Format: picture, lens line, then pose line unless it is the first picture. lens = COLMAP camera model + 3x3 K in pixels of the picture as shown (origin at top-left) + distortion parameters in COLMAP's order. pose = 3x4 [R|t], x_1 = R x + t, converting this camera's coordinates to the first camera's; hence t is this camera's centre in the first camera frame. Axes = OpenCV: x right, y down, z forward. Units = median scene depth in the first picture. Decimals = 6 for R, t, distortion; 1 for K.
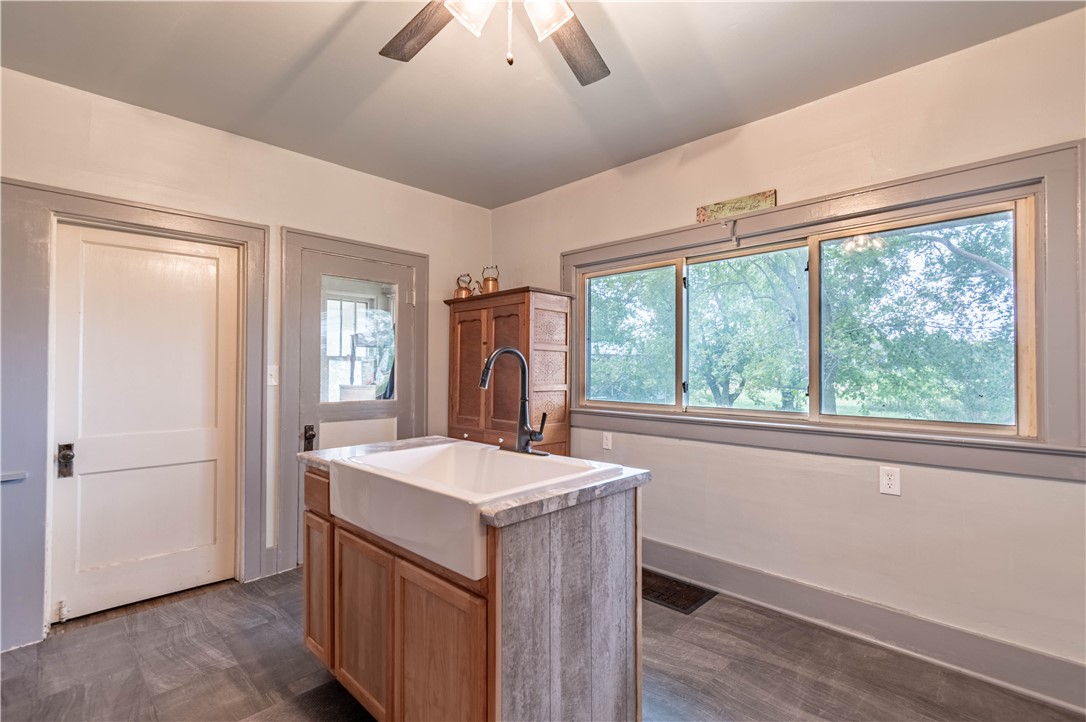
lens RADIAL K [[484.3, 0, 534.5], [0, 484.3, 370.3], [0, 0, 1]] dist [0.010119, -0.001542]
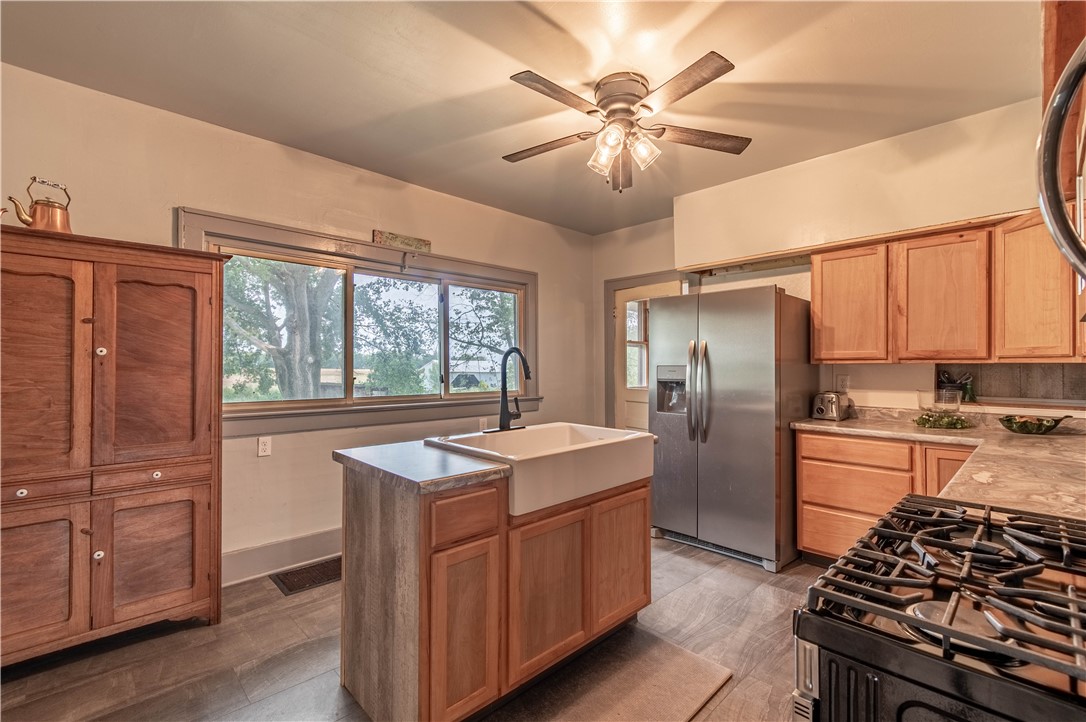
lens RADIAL K [[484.3, 0, 535.6], [0, 484.3, 359.7], [0, 0, 1]] dist [0.010119, -0.001542]
pose [[0.038848, 0.007381, 0.999218, -0.777232], [0.003302, 0.999966, -0.007514, -0.004674], [-0.999240, 0.003591, 0.038822, 0.520644]]
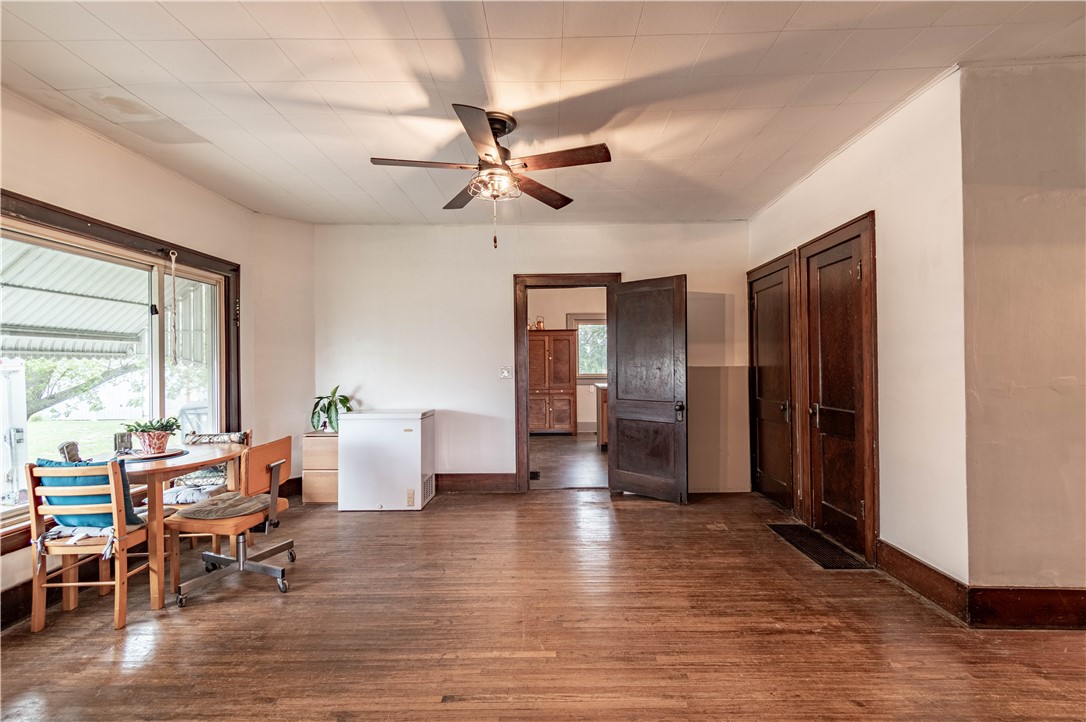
lens RADIAL K [[484.3, 0, 546.1], [0, 484.3, 363.0], [0, 0, 1]] dist [0.010119, -0.001542]
pose [[0.717550, -0.011074, 0.696419, -2.012981], [0.013010, 0.999912, 0.002496, -0.004024], [-0.696385, 0.007270, 0.717631, -0.763346]]
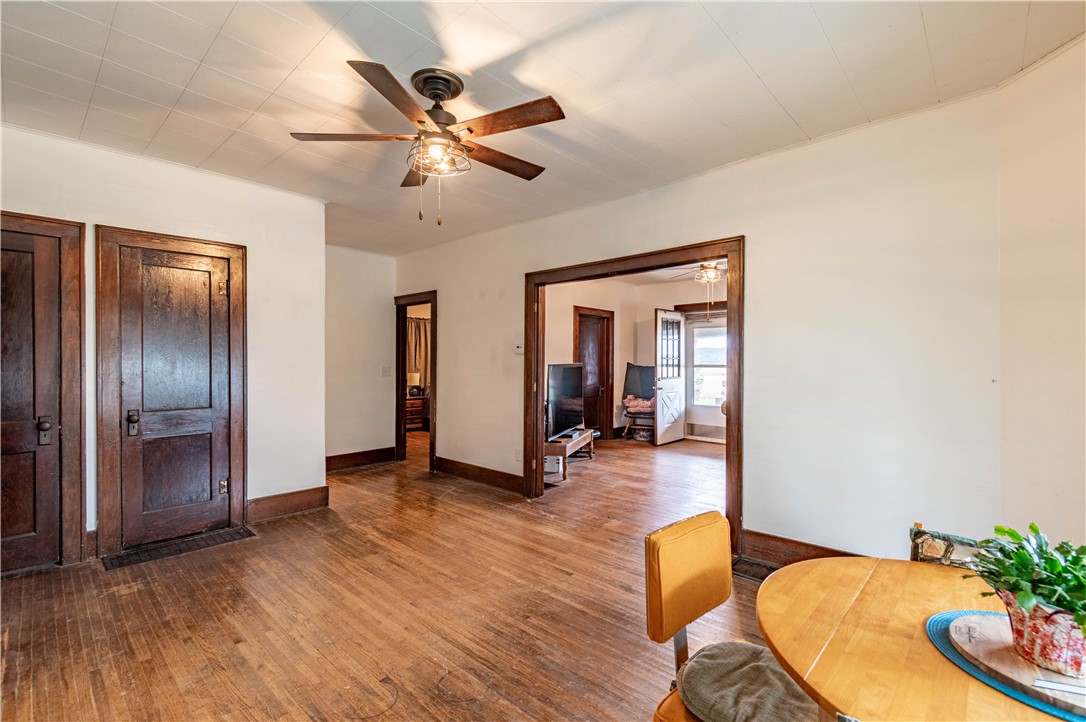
lens RADIAL K [[484.3, 0, 547.9], [0, 484.3, 367.1], [0, 0, 1]] dist [0.010119, -0.001542]
pose [[-0.999089, -0.007989, -0.041918, -1.592793], [-0.008436, 0.999909, 0.010511, -0.007283], [0.041830, 0.010855, -0.999066, 0.736629]]
